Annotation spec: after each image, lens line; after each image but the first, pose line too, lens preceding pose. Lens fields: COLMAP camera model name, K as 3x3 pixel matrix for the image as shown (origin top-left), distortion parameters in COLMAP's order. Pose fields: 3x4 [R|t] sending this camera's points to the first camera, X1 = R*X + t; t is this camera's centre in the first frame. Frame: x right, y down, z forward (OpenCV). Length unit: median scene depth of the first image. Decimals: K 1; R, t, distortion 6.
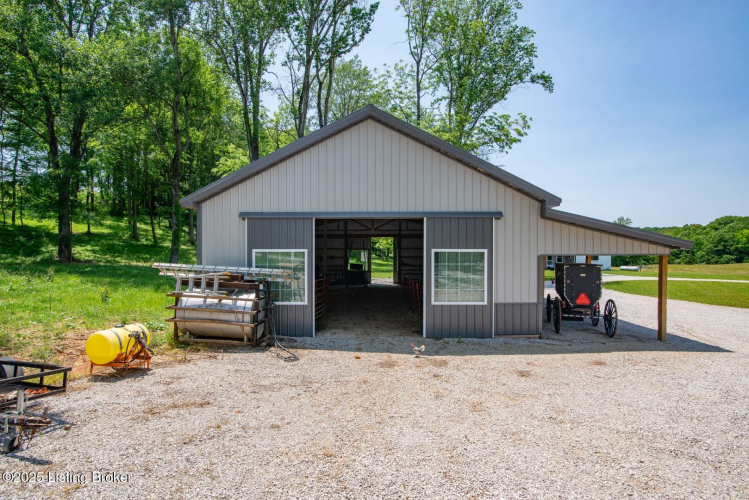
lens RADIAL K [[345.5, 0, 374.5], [0, 345.5, 250.0], [0, 0, 1]] dist [-0.020678, 0.000308]
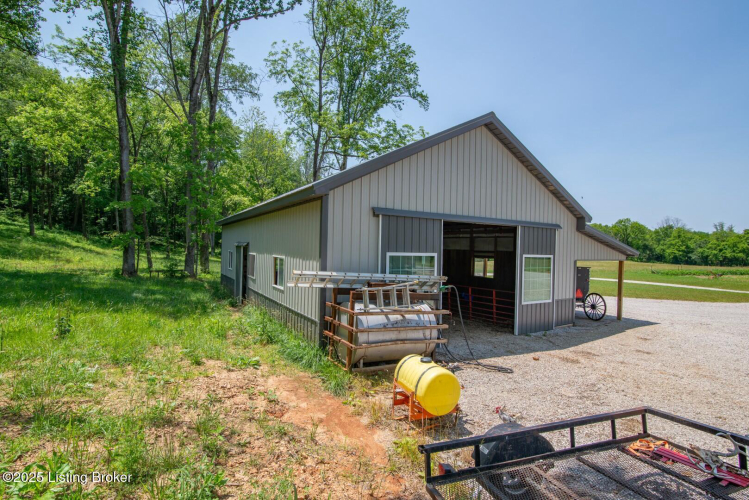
lens RADIAL K [[356.3, 0, 374.5], [0, 356.3, 250.0], [0, 0, 1]] dist [-0.015823, 0.000196]
pose [[0.859604, 0.017849, 0.510649, -0.824950], [-0.024382, 0.999684, 0.006101, -0.012865], [-0.510379, -0.017695, 0.859768, 0.262577]]
